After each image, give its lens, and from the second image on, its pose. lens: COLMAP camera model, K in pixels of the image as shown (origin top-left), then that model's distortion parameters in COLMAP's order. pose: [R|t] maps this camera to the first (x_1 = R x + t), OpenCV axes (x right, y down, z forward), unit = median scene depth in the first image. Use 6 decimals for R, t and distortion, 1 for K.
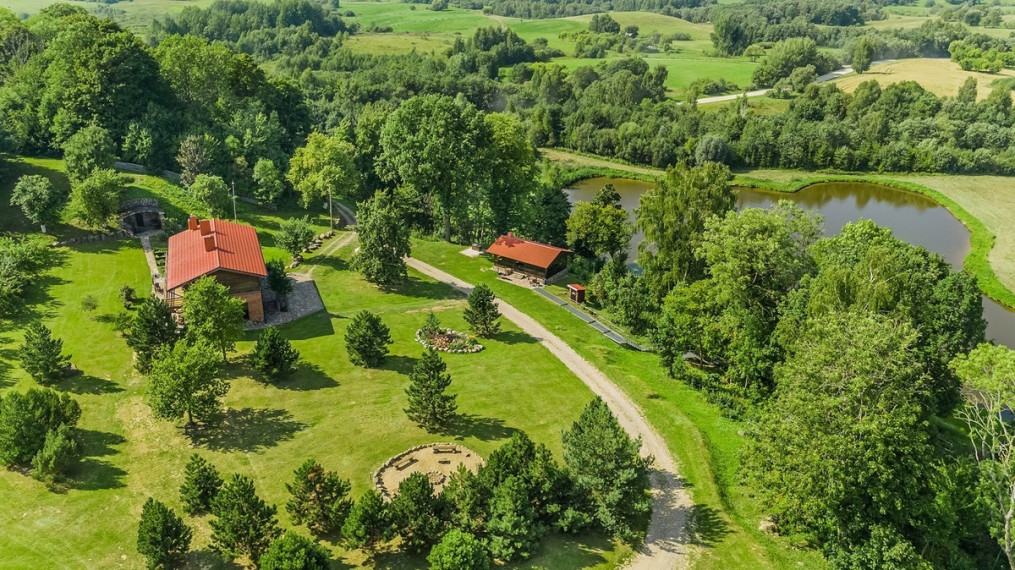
lens RADIAL K [[744.7, 0, 507.5], [0, 744.7, 285.0], [0, 0, 1]] dist [0.097281, -0.131333]
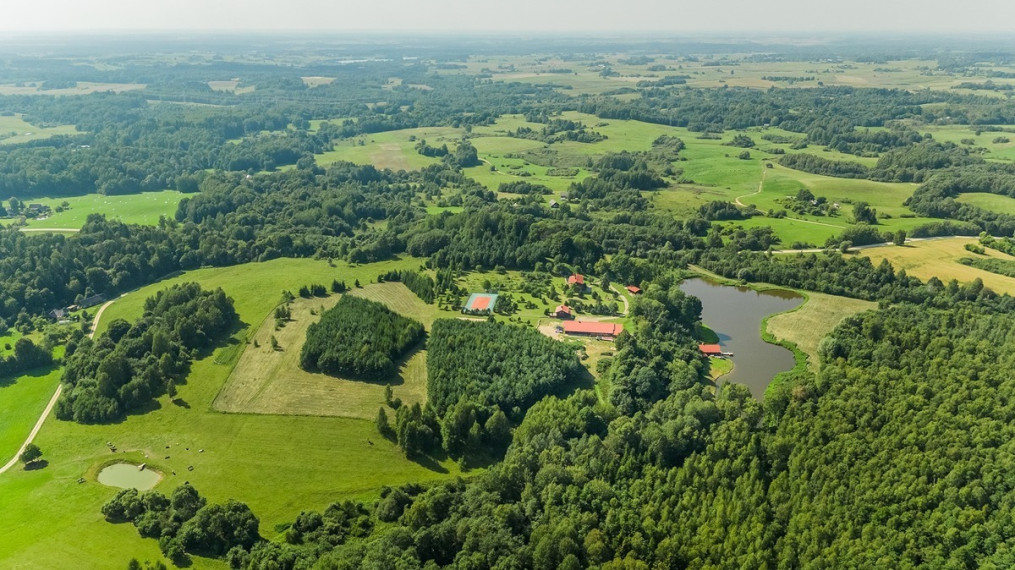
lens RADIAL K [[744.7, 0, 507.5], [0, 744.7, 285.0], [0, 0, 1]] dist [0.097281, -0.131333]
pose [[0.880035, 0.141072, -0.453471, 0.776677], [-0.181107, 0.982394, -0.045850, 0.156761], [0.439019, 0.122476, 0.890091, -1.920160]]
